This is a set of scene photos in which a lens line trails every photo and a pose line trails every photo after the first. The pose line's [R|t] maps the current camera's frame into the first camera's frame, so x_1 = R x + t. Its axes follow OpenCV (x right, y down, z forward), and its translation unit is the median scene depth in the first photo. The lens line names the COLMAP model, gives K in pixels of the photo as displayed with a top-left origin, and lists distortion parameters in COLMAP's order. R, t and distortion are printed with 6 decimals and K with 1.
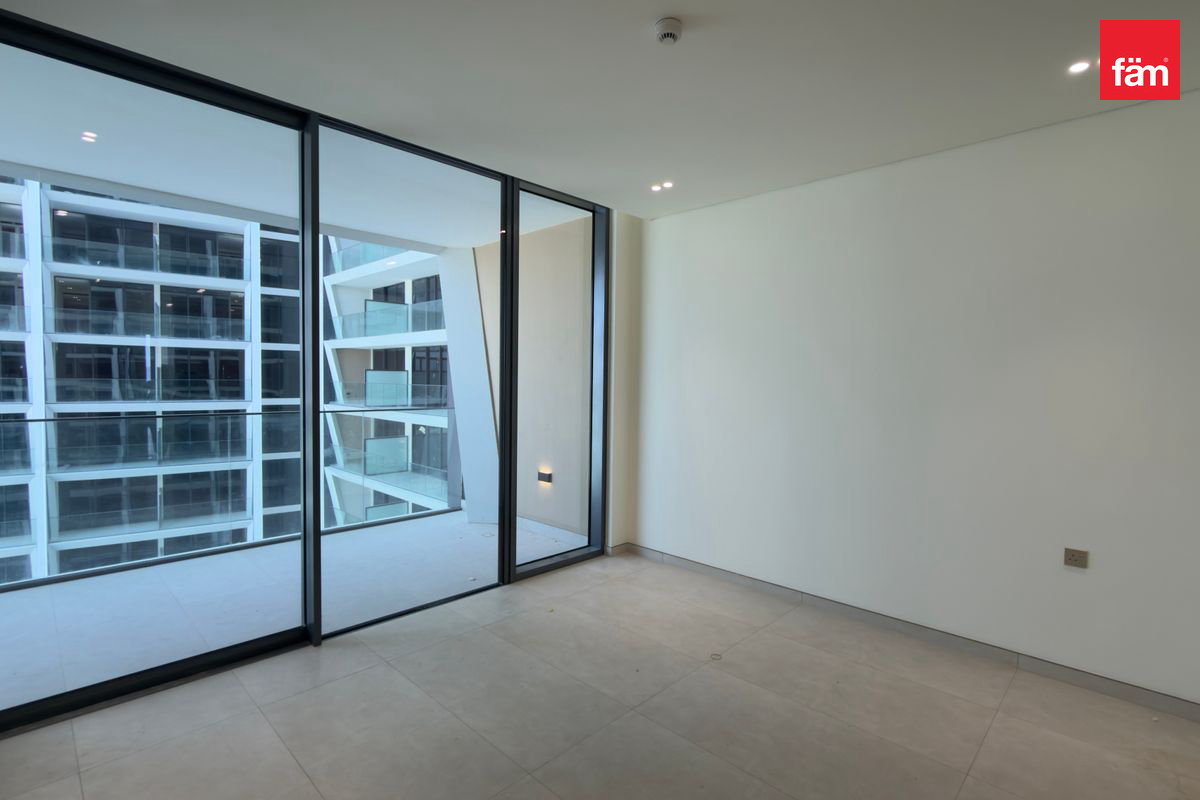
lens RADIAL K [[561.7, 0, 603.8], [0, 561.7, 399.6], [0, 0, 1]] dist [-0.000412, -0.000058]
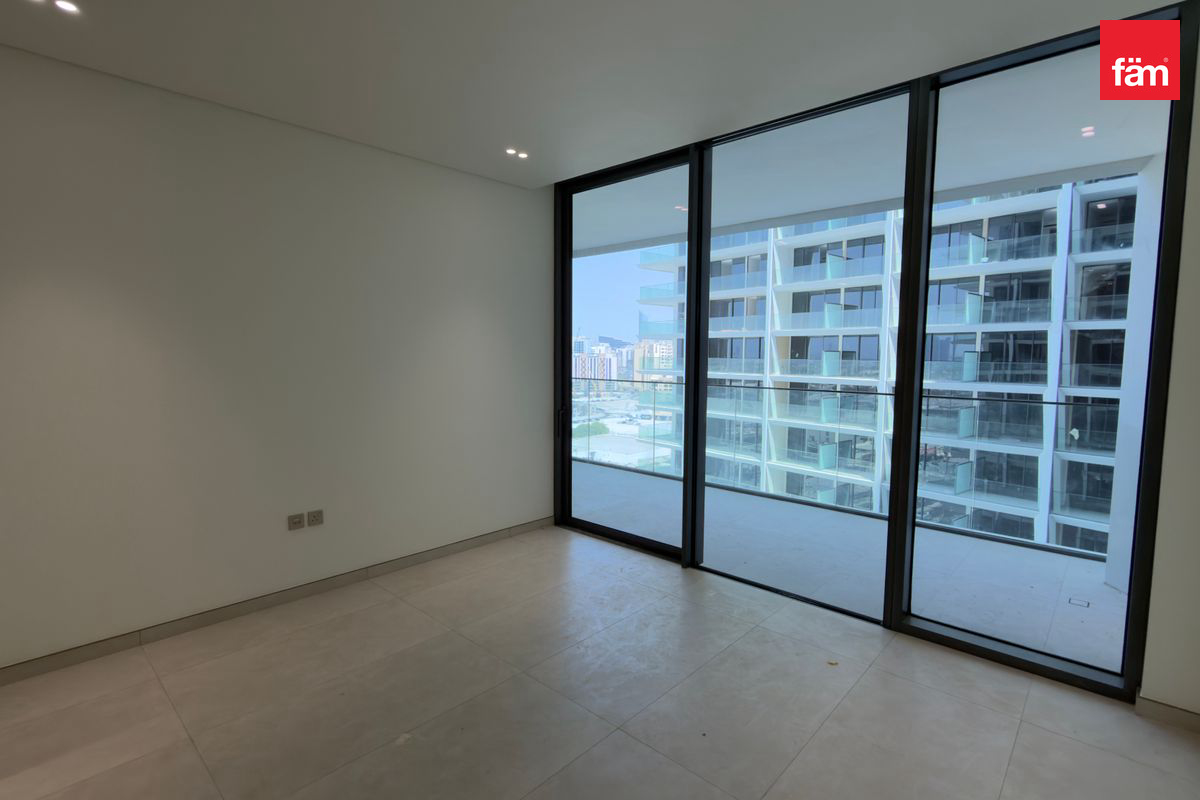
lens RADIAL K [[565.9, 0, 597.5], [0, 565.9, 384.4], [0, 0, 1]] dist [-0.002520, -0.000334]
pose [[0.031953, 0.043153, -0.998557, 0.178141], [-0.045717, 0.998085, 0.041669, -0.004206], [0.998443, 0.044319, 0.033865, 0.180412]]
